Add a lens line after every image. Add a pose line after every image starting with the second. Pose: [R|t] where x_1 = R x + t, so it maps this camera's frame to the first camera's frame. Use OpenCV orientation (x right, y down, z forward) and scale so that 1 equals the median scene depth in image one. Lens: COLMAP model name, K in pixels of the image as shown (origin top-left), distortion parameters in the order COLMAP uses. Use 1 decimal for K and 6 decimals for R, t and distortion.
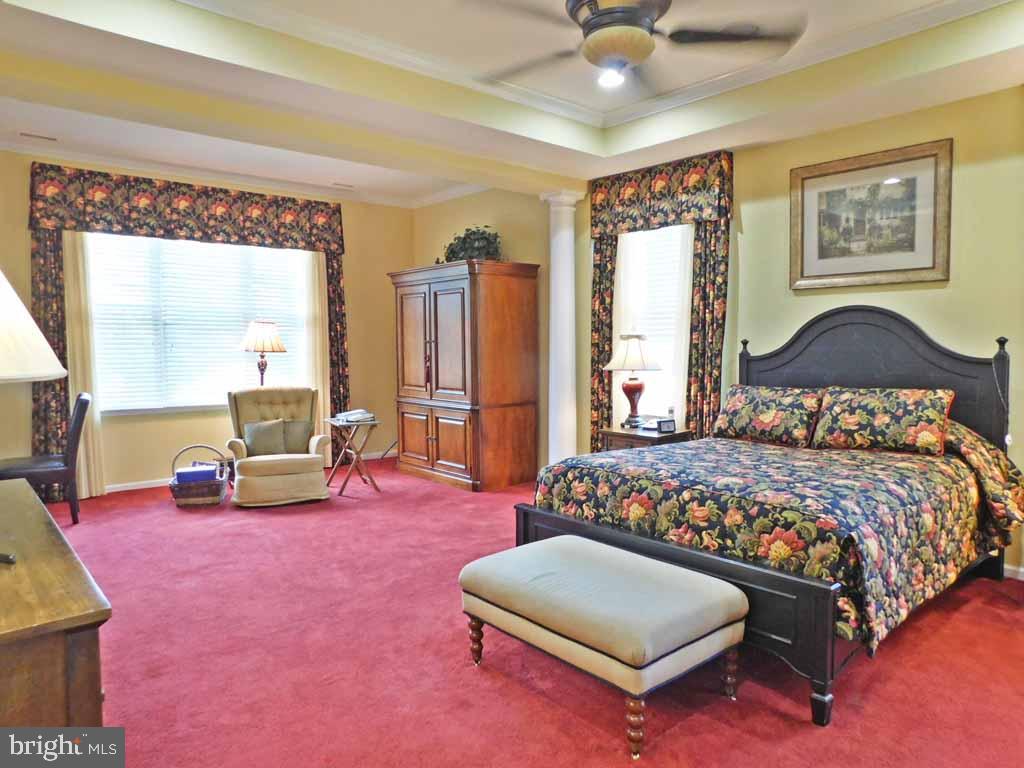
lens RADIAL K [[681.6, 0, 512.0], [0, 681.6, 384.0], [0, 0, 1]] dist [-0.076308, 0.061610]
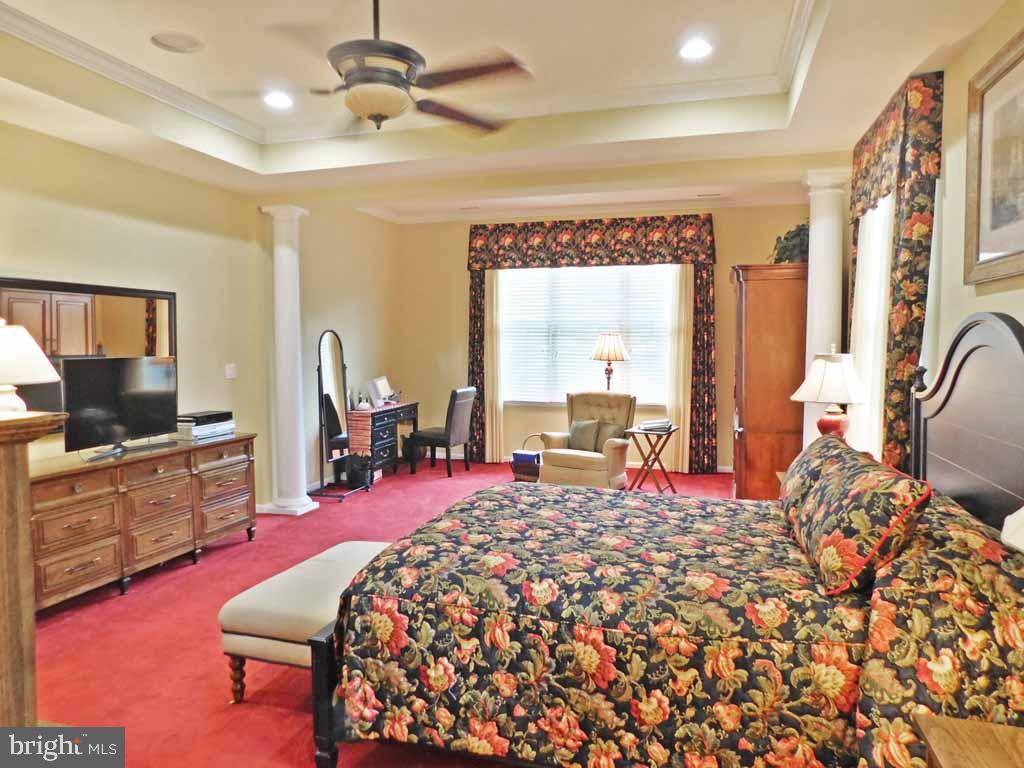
lens RADIAL K [[681.0, 0, 511.6], [0, 681.0, 382.0], [0, 0, 1]] dist [-0.076466, 0.067130]
pose [[0.536372, 0.054809, -0.842200, 0.508754], [-0.052004, 0.998139, 0.031837, -0.038886], [0.842378, 0.026721, 0.538224, 0.251967]]
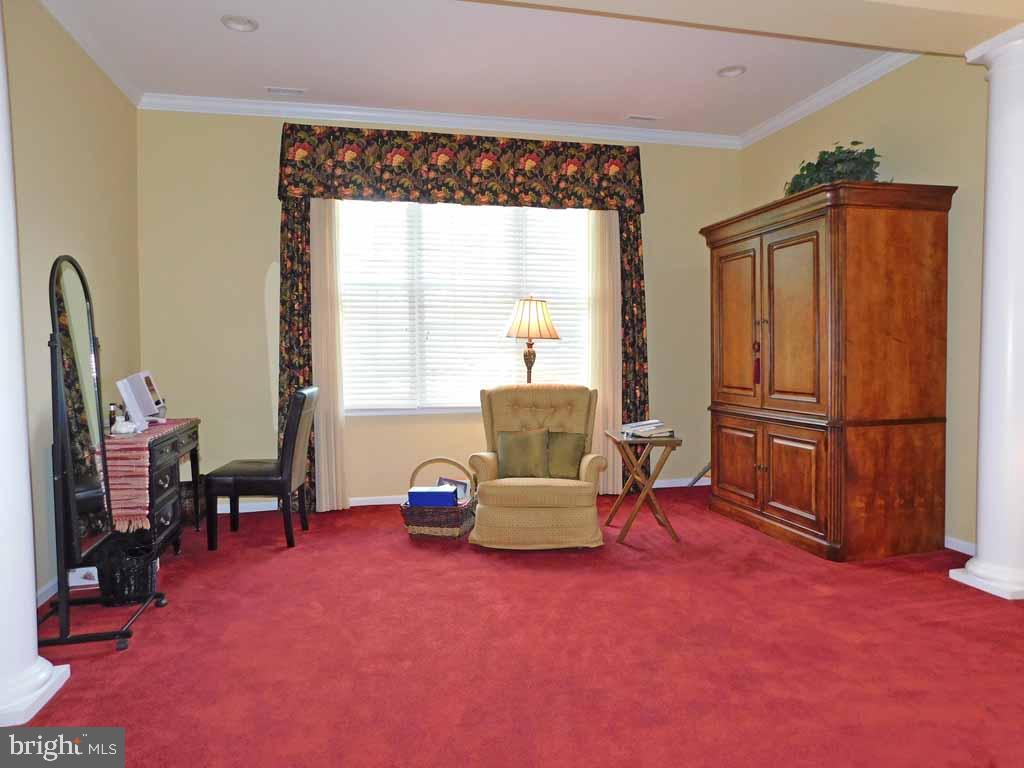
lens RADIAL K [[681.0, 0, 511.6], [0, 681.0, 382.0], [0, 0, 1]] dist [-0.076466, 0.067130]
pose [[0.886991, 0.014463, -0.461560, -0.032803], [-0.022810, 0.999662, -0.012511, 0.010879], [0.461223, 0.021625, 0.887021, 0.311505]]
